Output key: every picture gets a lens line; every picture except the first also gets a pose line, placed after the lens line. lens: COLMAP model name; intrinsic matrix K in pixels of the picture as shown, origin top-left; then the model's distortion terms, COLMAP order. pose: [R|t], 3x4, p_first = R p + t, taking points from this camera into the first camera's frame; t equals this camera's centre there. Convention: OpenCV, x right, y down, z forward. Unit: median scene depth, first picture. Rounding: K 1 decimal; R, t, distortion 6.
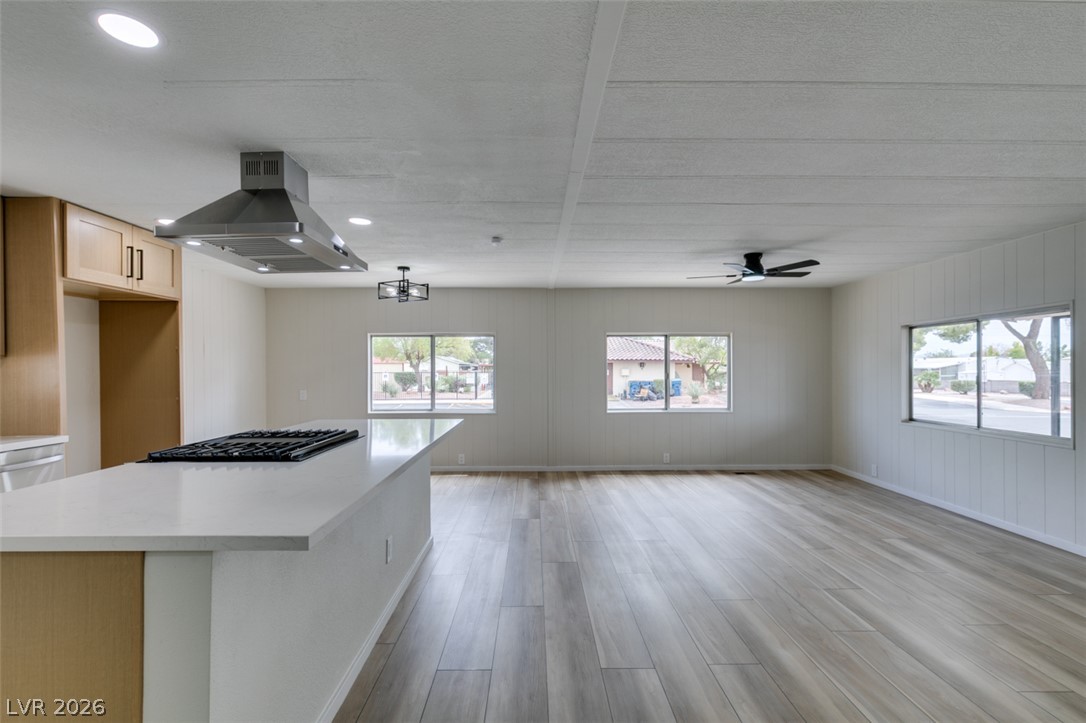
lens RADIAL K [[489.1, 0, 543.2], [0, 489.1, 365.5], [0, 0, 1]] dist [-0.001118, 0.000214]
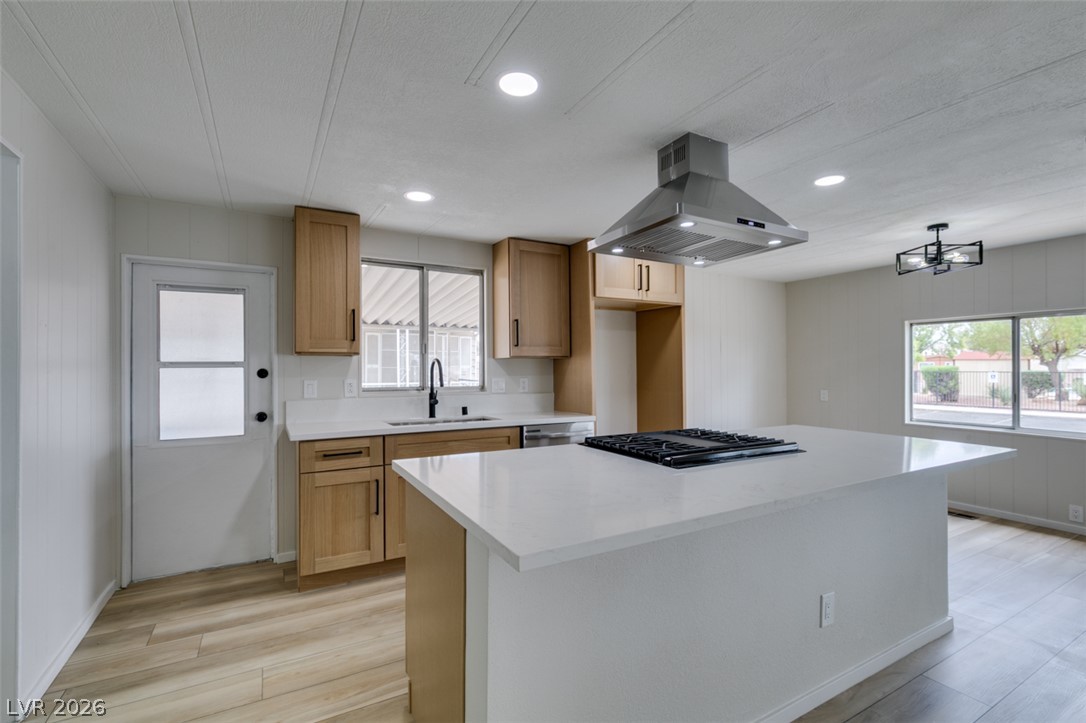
lens RADIAL K [[489.1, 0, 539.6], [0, 489.1, 365.5], [0, 0, 1]] dist [-0.001118, 0.000214]
pose [[0.472422, 0.001194, -0.881372, 0.071238], [0.003479, 0.999989, 0.003219, 0.000796], [0.881365, -0.004587, 0.472413, 0.142454]]
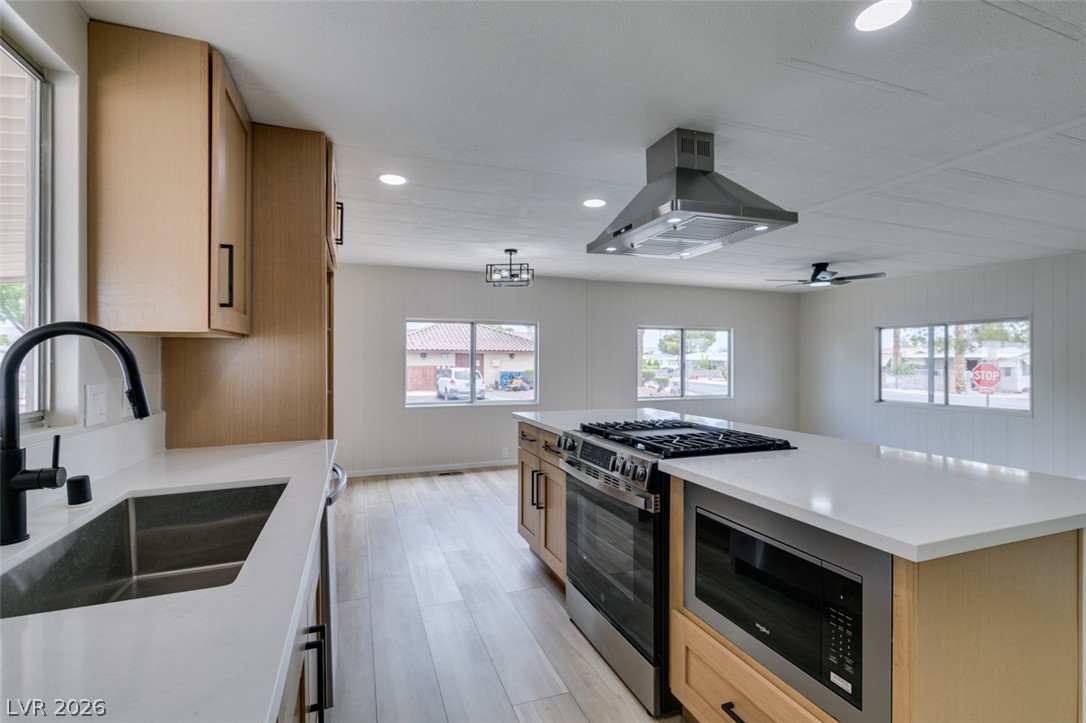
lens RADIAL K [[489.1, 0, 539.6], [0, 489.1, 354.0], [0, 0, 1]] dist [-0.001118, 0.000214]
pose [[0.943685, 0.010245, 0.330686, -0.541215], [-0.008657, 0.999943, -0.006275, 0.004853], [-0.330732, 0.003059, 0.943720, 0.090061]]
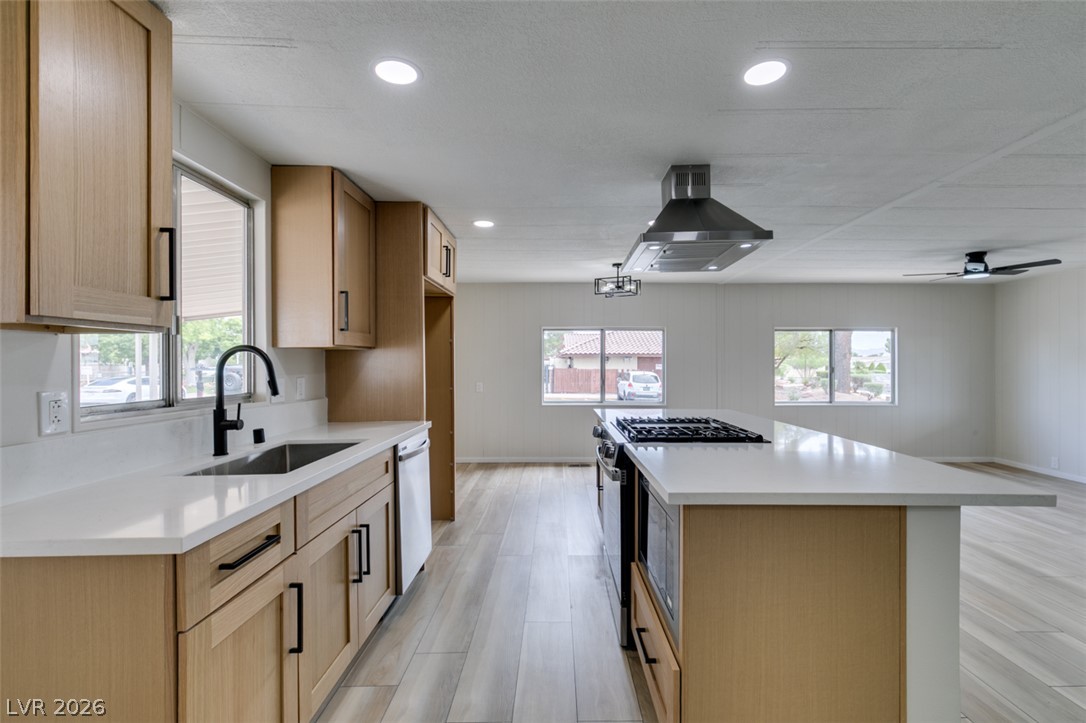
lens RADIAL K [[498.8, 0, 564.8], [0, 498.8, 359.1], [0, 0, 1]] dist [0.006148, -0.000712]
pose [[0.999982, 0.003764, -0.004658, -0.391552], [-0.003767, 0.999993, -0.000754, 0.002731], [0.004656, 0.000771, 0.999989, -0.062106]]
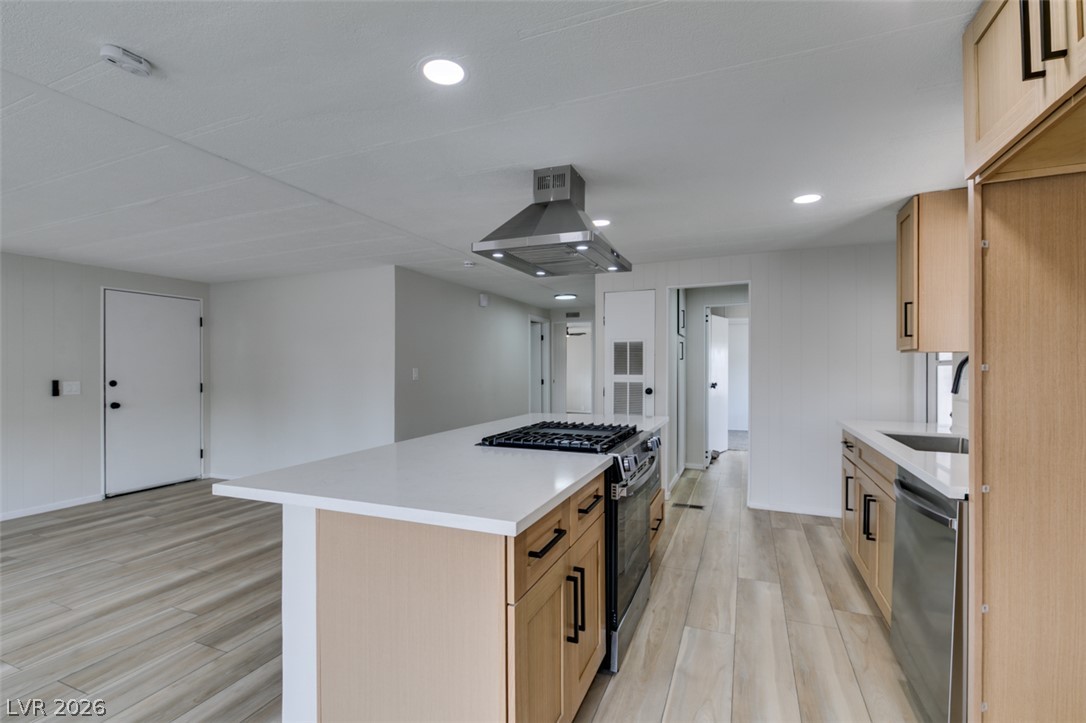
lens RADIAL K [[489.1, 0, 539.2], [0, 489.1, 367.8], [0, 0, 1]] dist [-0.001118, 0.000214]
pose [[-0.911222, 0.006835, 0.411858, -0.459273], [0.004974, 0.999972, -0.005590, 0.008958], [-0.411885, -0.003045, -0.911231, 0.972988]]
